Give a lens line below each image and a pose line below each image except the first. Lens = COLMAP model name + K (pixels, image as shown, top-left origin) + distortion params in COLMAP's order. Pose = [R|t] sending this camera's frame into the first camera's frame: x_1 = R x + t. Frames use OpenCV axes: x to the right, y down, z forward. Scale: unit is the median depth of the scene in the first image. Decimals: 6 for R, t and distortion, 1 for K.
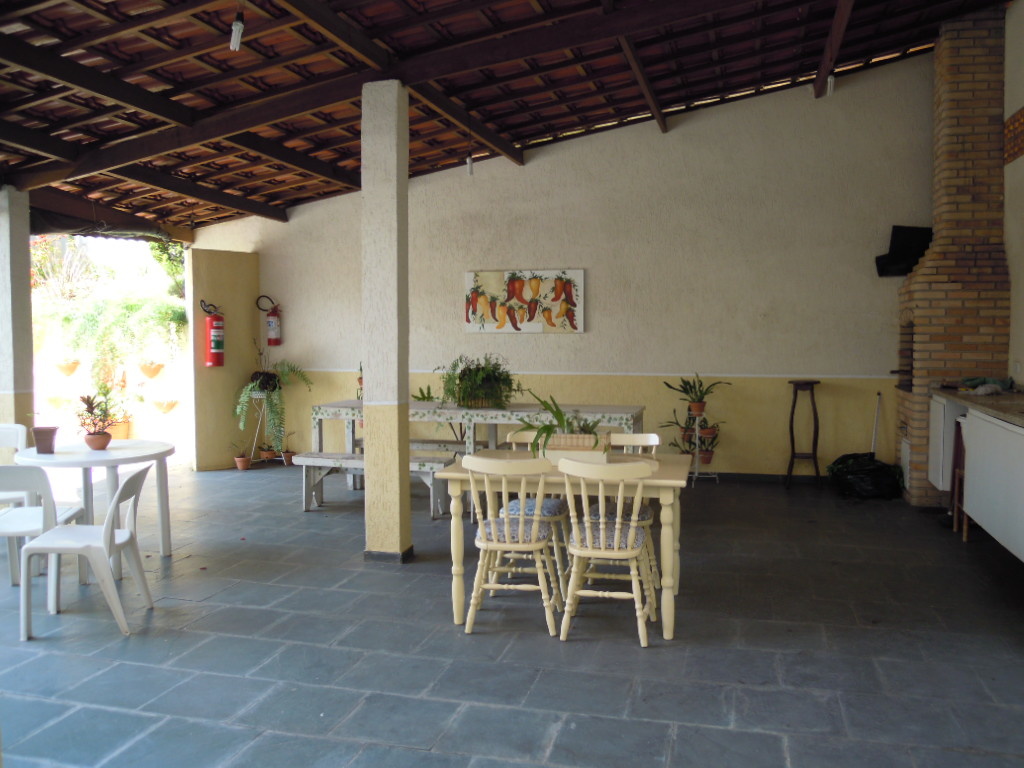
lens RADIAL K [[837.5, 0, 512.0], [0, 837.5, 384.0], [0, 0, 1]] dist [-0.047996, 0.008861]
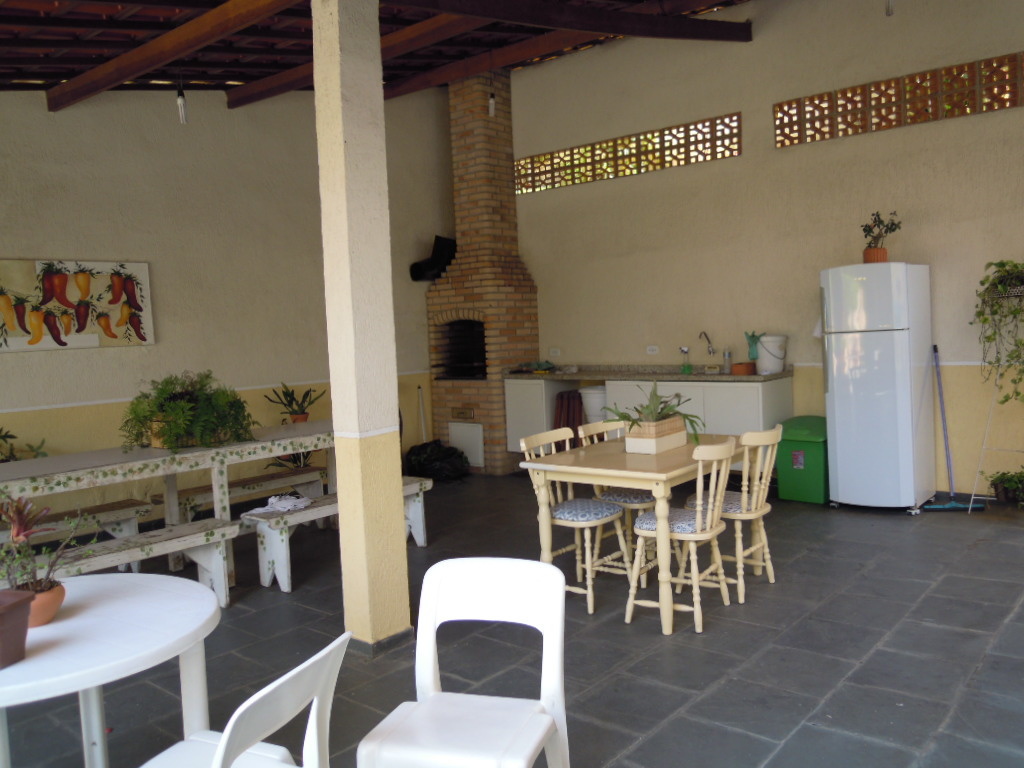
lens RADIAL K [[847.0, 0, 541.0], [0, 847.0, 384.4], [0, 0, 1]] dist [-0.044514, 0.010944]
pose [[0.416970, -0.079420, 0.905444, -0.580930], [0.102297, 0.993946, 0.040073, -0.023849], [-0.903145, 0.075915, 0.422570, 0.436180]]
